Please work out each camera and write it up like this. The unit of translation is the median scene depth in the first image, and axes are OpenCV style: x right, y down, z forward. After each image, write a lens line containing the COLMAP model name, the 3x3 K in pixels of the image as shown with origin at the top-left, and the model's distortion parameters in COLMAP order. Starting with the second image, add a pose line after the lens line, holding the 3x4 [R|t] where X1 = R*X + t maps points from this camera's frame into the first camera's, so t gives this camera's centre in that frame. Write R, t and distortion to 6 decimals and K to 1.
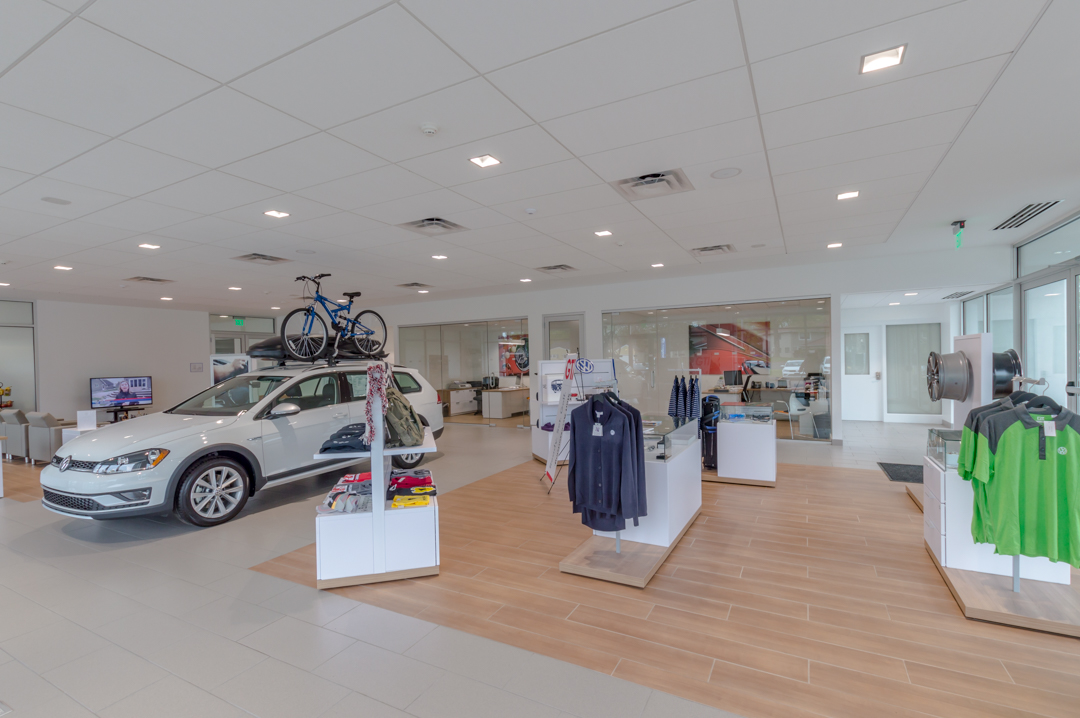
lens RADIAL K [[498.3, 0, 538.1], [0, 498.3, 370.2], [0, 0, 1]] dist [0.008286, 0.000167]
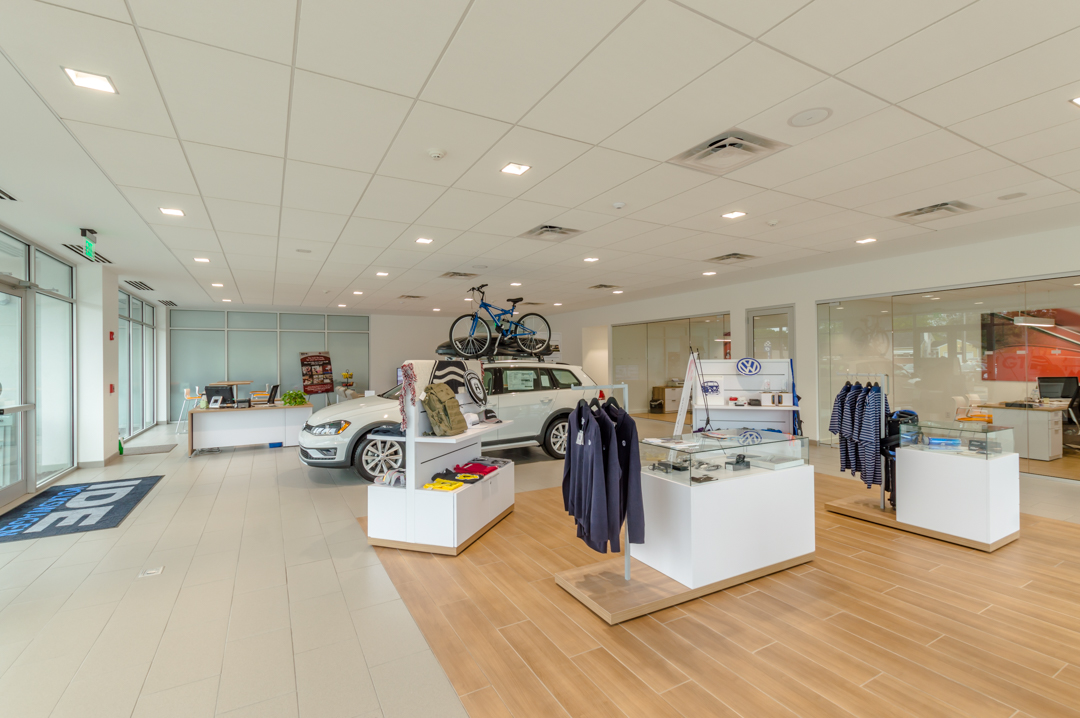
lens RADIAL K [[477.6, 0, 540.0], [0, 477.6, 359.0], [0, 0, 1]] dist [0.003399, 0.000147]
pose [[0.844771, 0.011837, -0.534997, 0.375737], [-0.019317, 0.999778, -0.008381, -0.012208], [0.534779, 0.017415, 0.844812, 0.152621]]
